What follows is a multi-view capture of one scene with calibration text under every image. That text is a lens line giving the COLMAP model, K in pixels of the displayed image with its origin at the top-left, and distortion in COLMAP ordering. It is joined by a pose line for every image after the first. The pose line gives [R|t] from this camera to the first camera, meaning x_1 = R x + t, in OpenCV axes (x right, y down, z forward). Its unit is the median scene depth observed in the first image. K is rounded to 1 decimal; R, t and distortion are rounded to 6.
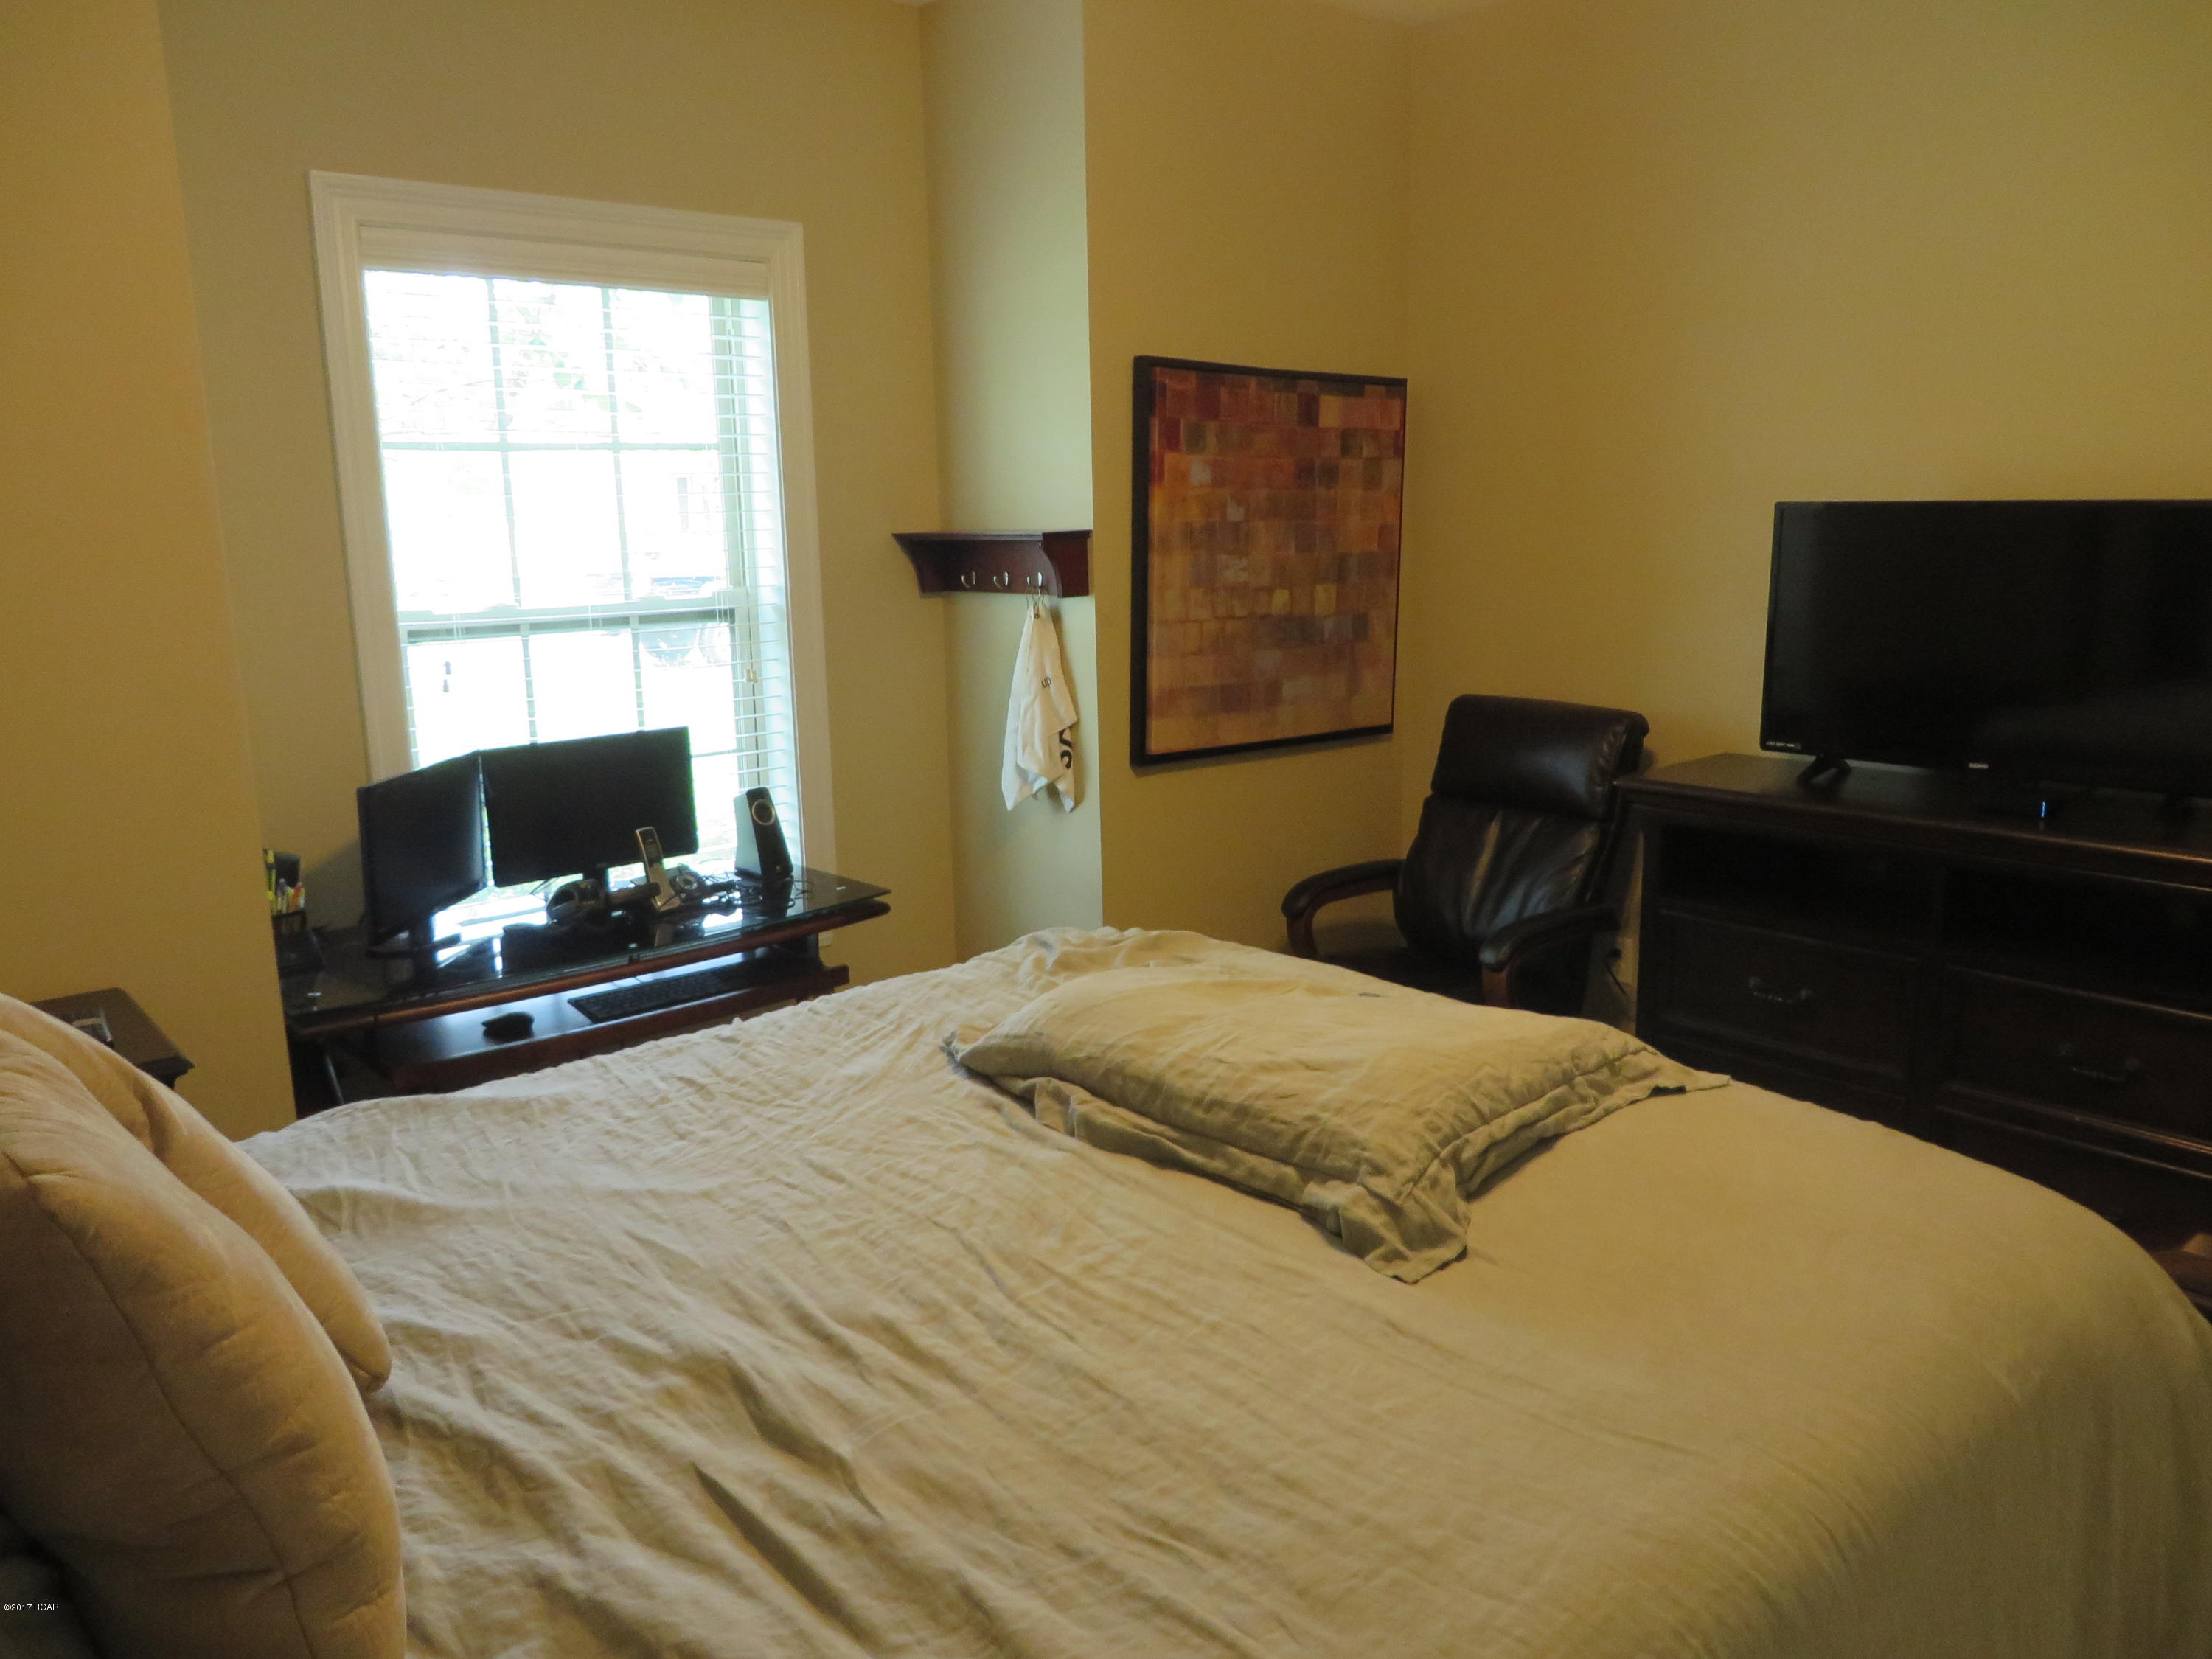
lens RADIAL K [[1647.0, 0, 1103.8], [0, 1647.0, 838.7], [0, 0, 1]] dist [-0.021028, 0.008096]
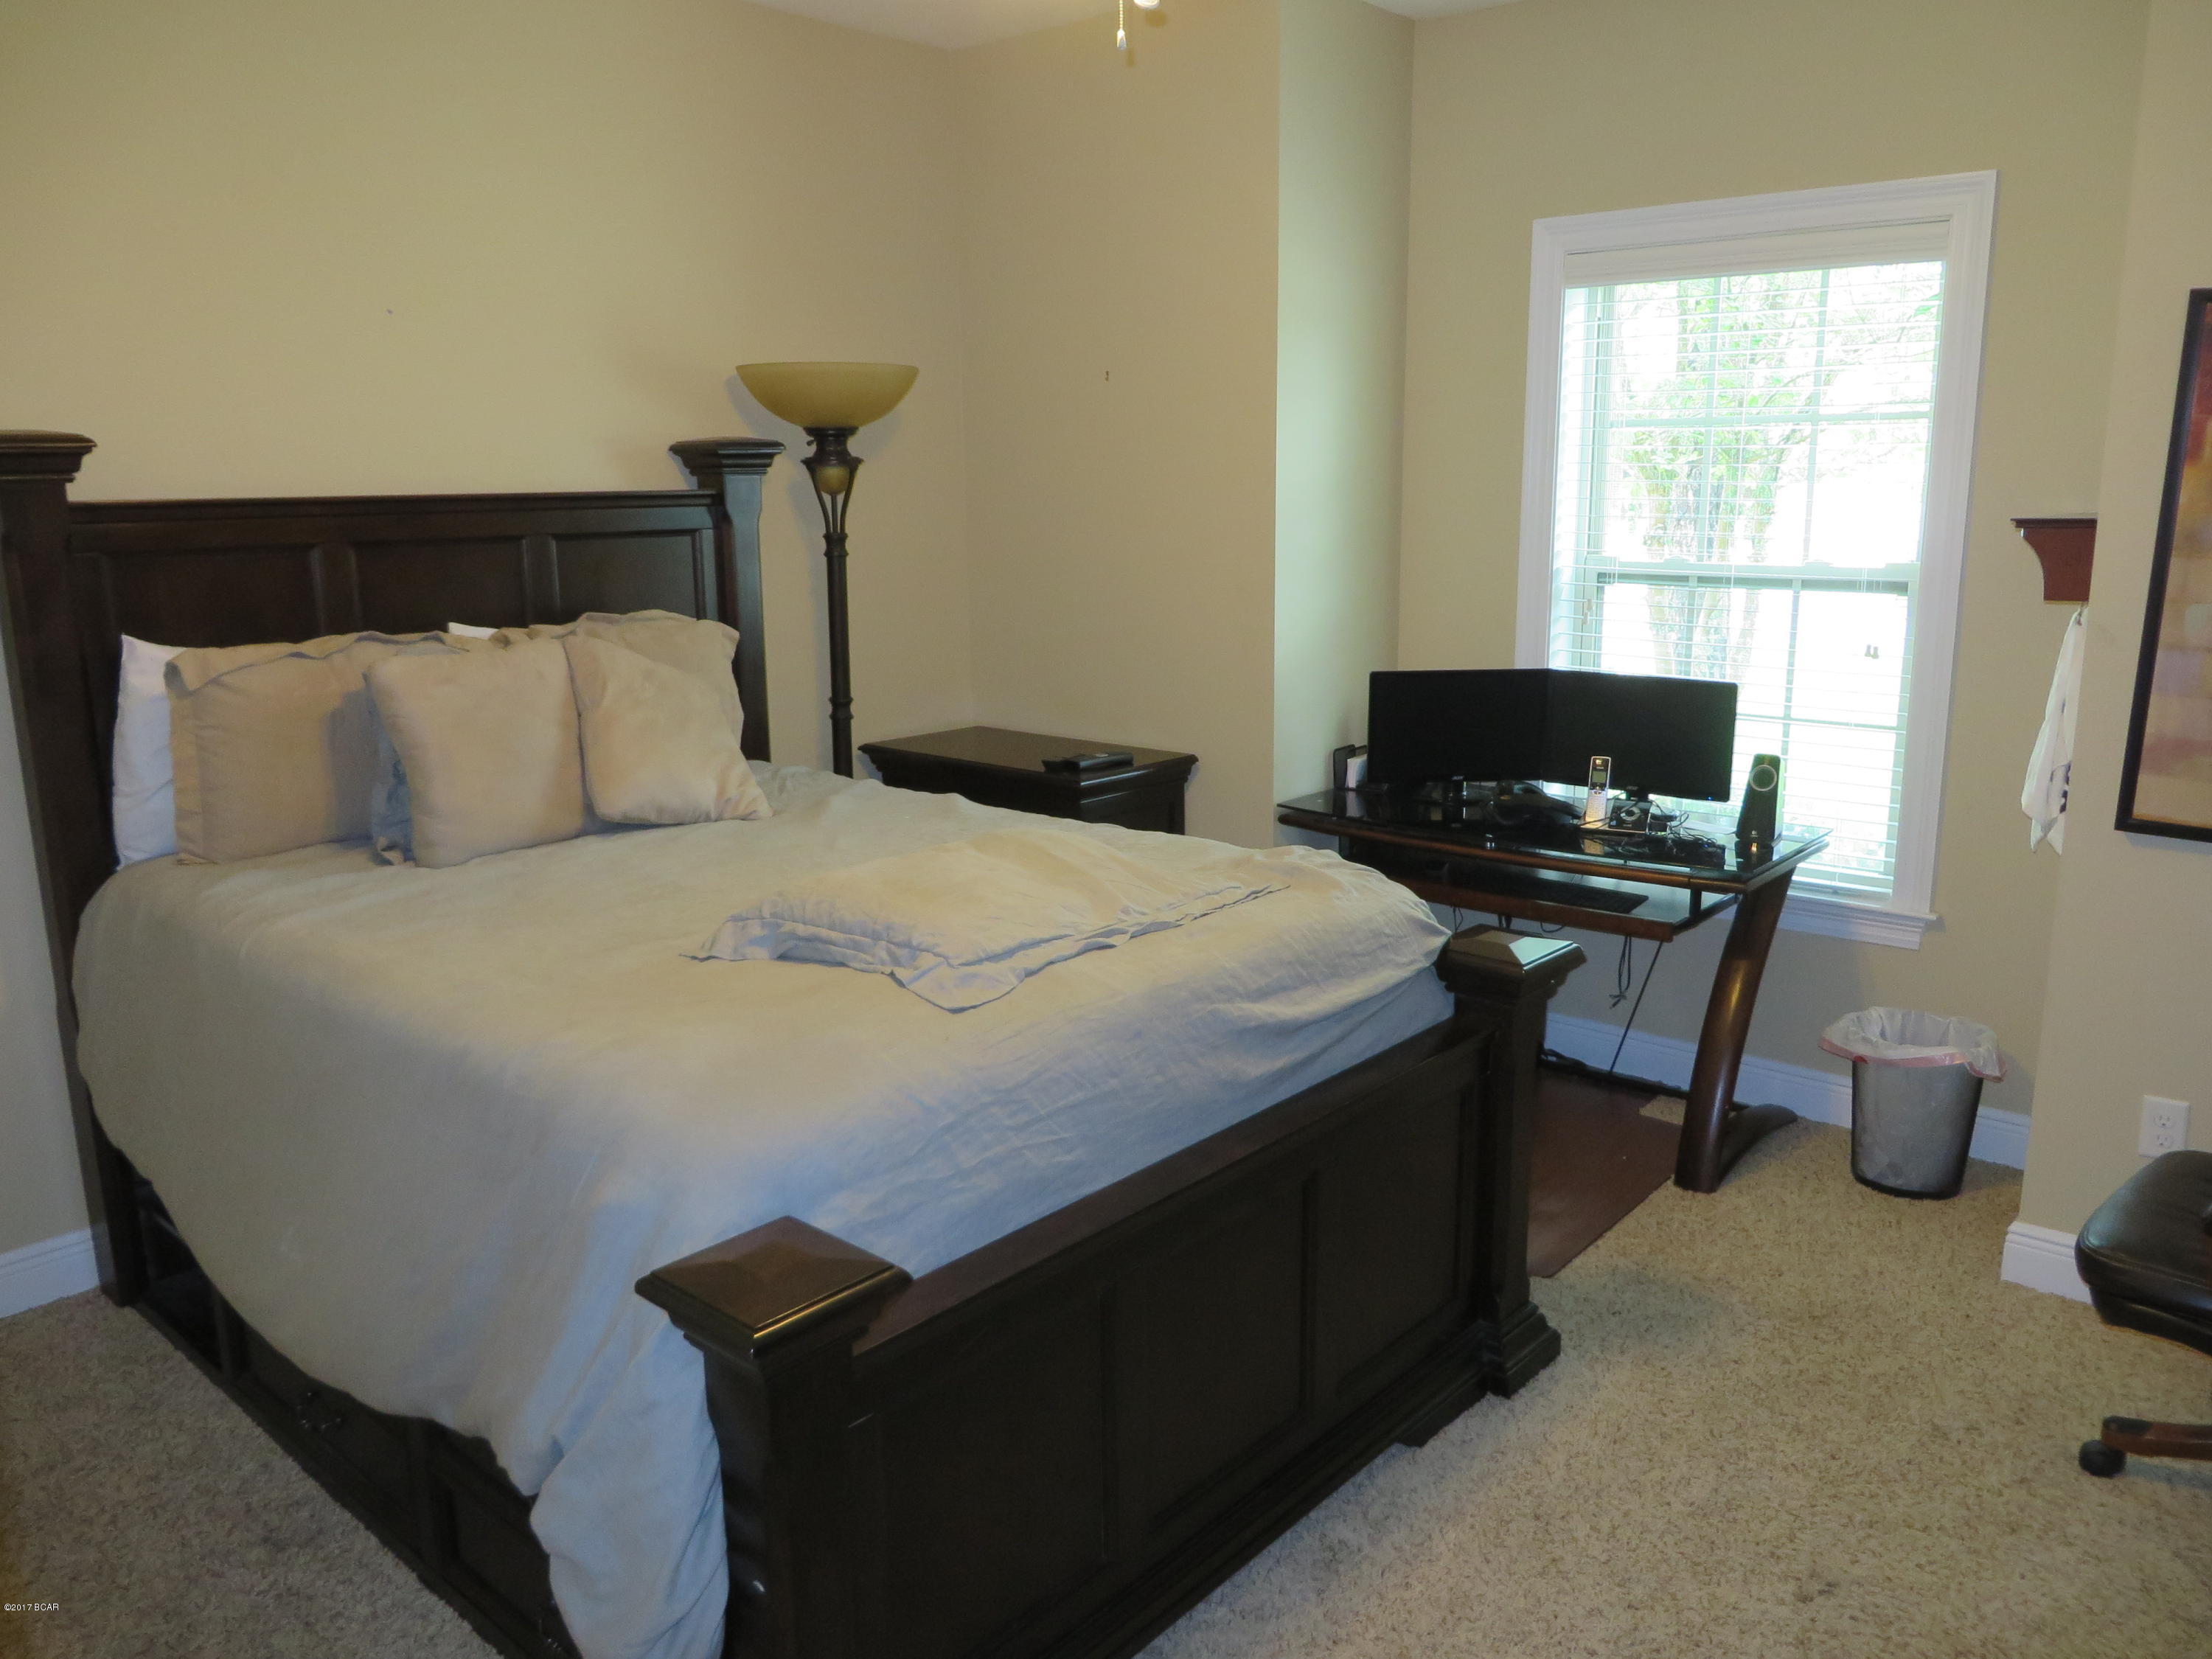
lens RADIAL K [[1647.0, 0, 1109.0], [0, 1647.0, 834.2], [0, 0, 1]] dist [-0.021028, 0.008096]
pose [[0.129522, 0.231813, -0.964099, 0.744663], [-0.187637, 0.960452, 0.205728, -0.117776], [0.973661, 0.154254, 0.167897, 0.438096]]
